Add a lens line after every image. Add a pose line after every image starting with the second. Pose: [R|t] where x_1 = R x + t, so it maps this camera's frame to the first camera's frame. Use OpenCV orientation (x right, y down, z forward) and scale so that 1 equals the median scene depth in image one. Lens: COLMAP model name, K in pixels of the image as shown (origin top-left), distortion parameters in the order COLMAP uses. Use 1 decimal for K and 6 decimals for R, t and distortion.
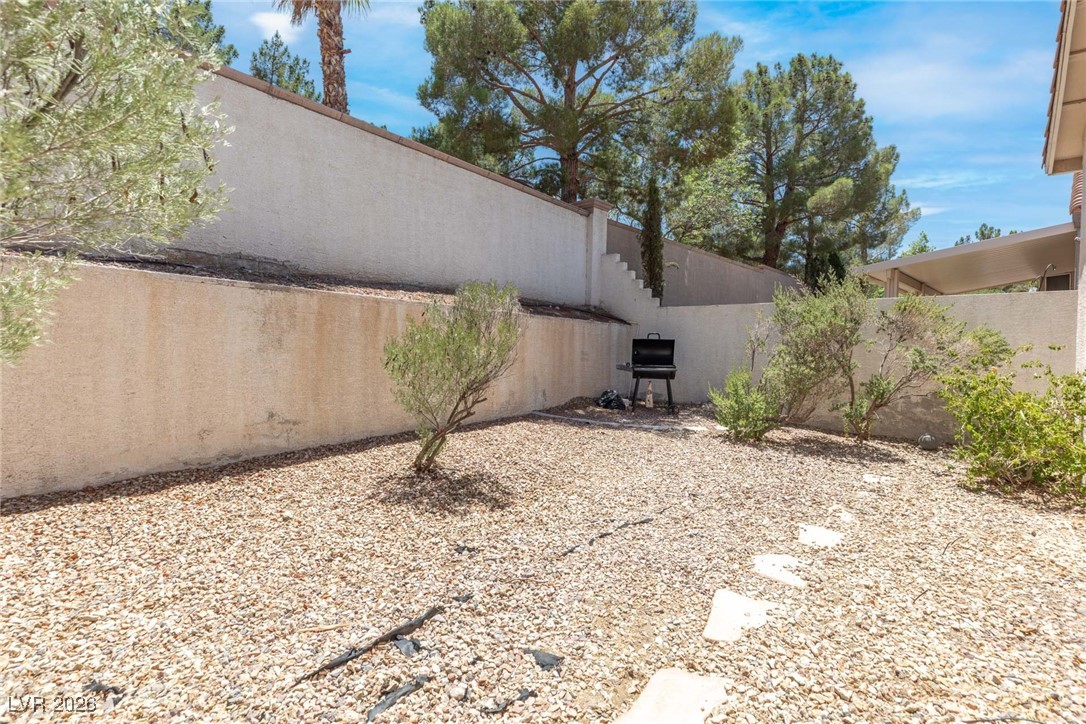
lens RADIAL K [[517.2, 0, 546.0], [0, 517.2, 360.6], [0, 0, 1]] dist [-0.006087, -0.000144]
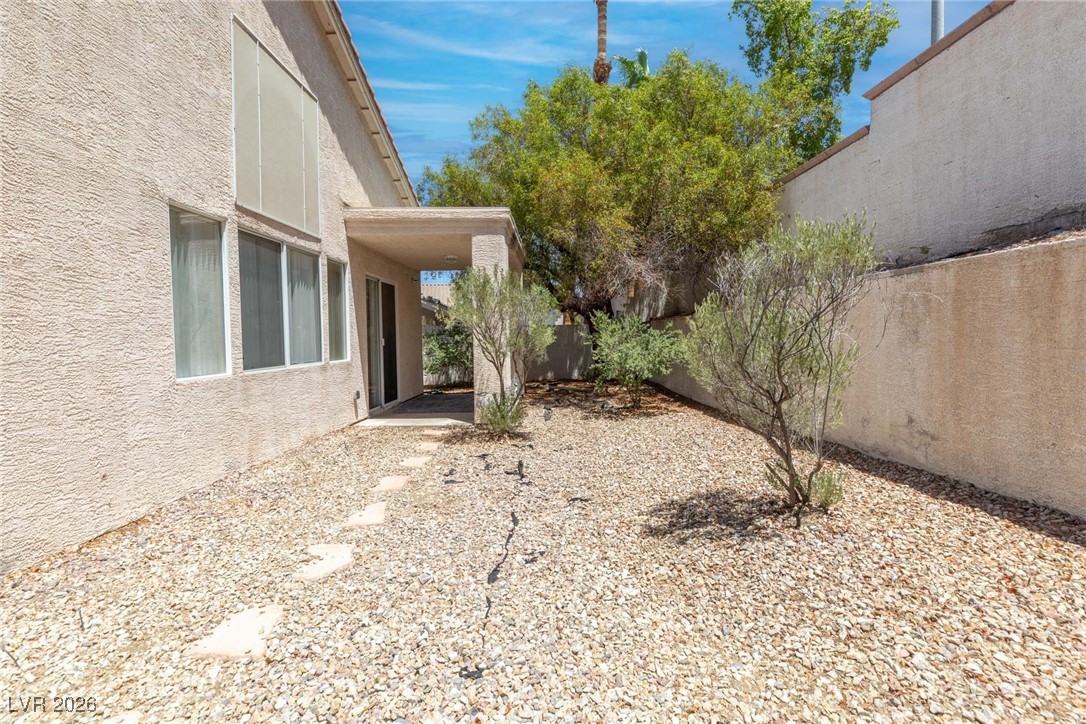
lens RADIAL K [[510.4, 0, 546.6], [0, 510.4, 357.6], [0, 0, 1]] dist [-0.006147, 0.001584]
pose [[-0.763295, 0.020427, -0.645727, 0.340234], [-0.011186, 0.998932, 0.044823, -0.020693], [0.645953, 0.041436, -0.762252, 0.903511]]
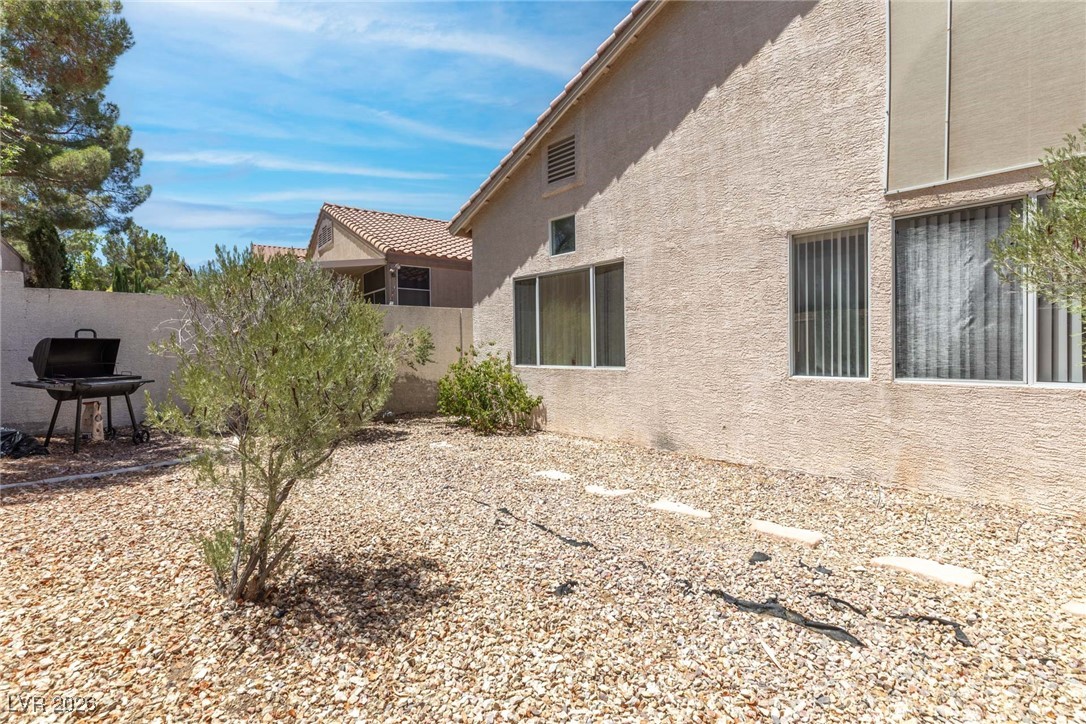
lens RADIAL K [[510.4, 0, 540.9], [0, 510.4, 357.7], [0, 0, 1]] dist [-0.006147, 0.001584]
pose [[0.127808, -0.039062, 0.991029, -0.480669], [0.032067, 0.998864, 0.035235, -0.027824], [-0.991280, 0.027276, 0.128915, 0.441893]]
